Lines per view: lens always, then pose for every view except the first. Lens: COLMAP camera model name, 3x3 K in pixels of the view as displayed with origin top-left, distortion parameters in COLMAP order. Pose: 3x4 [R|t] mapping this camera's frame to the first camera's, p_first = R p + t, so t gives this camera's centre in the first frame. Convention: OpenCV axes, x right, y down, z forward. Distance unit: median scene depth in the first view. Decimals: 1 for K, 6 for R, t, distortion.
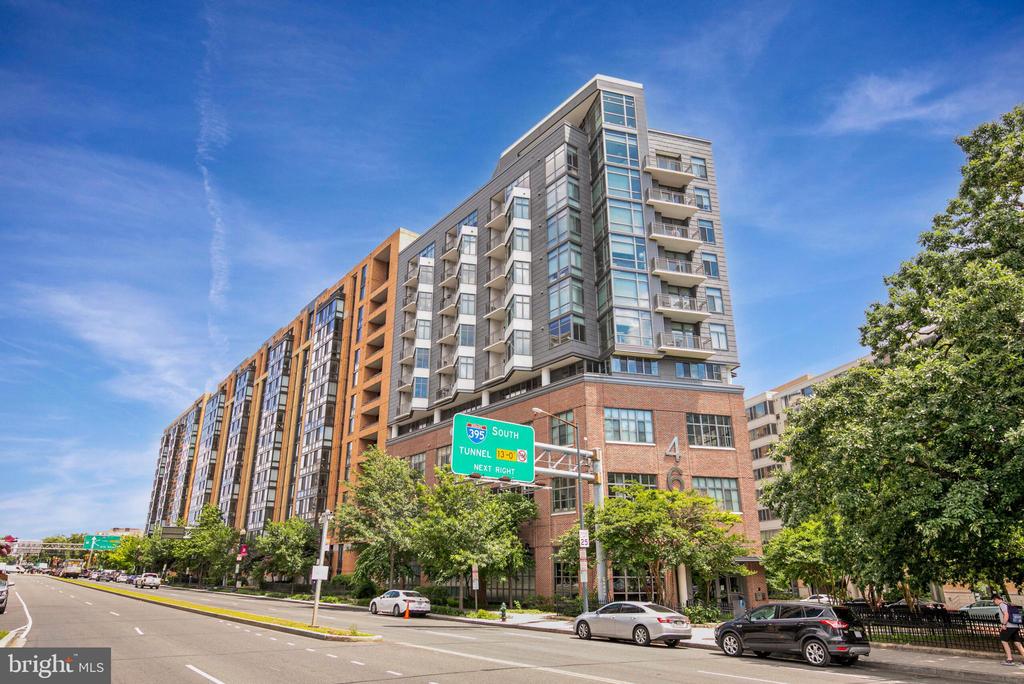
lens RADIAL K [[649.1, 0, 512.0], [0, 649.1, 341.4], [0, 0, 1]] dist [0.003203, -0.005720]
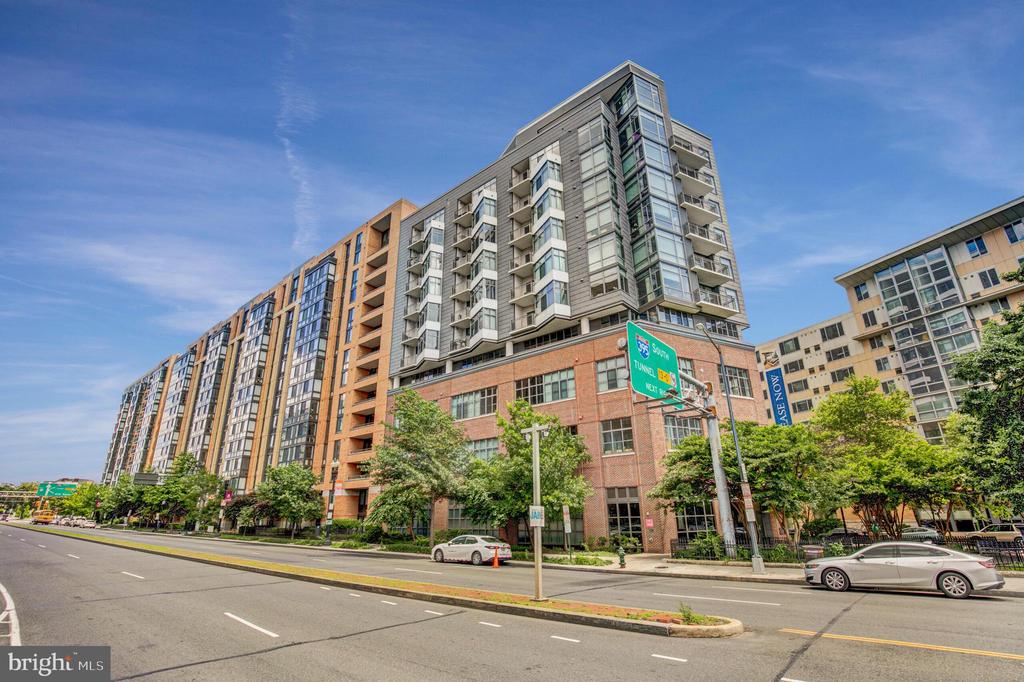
lens RADIAL K [[476.3, 0, 512.3], [0, 476.3, 346.7], [0, 0, 1]] dist [-0.029244, 0.002155]
pose [[0.975062, 0.060516, 0.213524, -0.170570], [-0.060402, 0.998149, -0.007064, 0.077436], [-0.213556, -0.006009, 0.976912, 0.217631]]
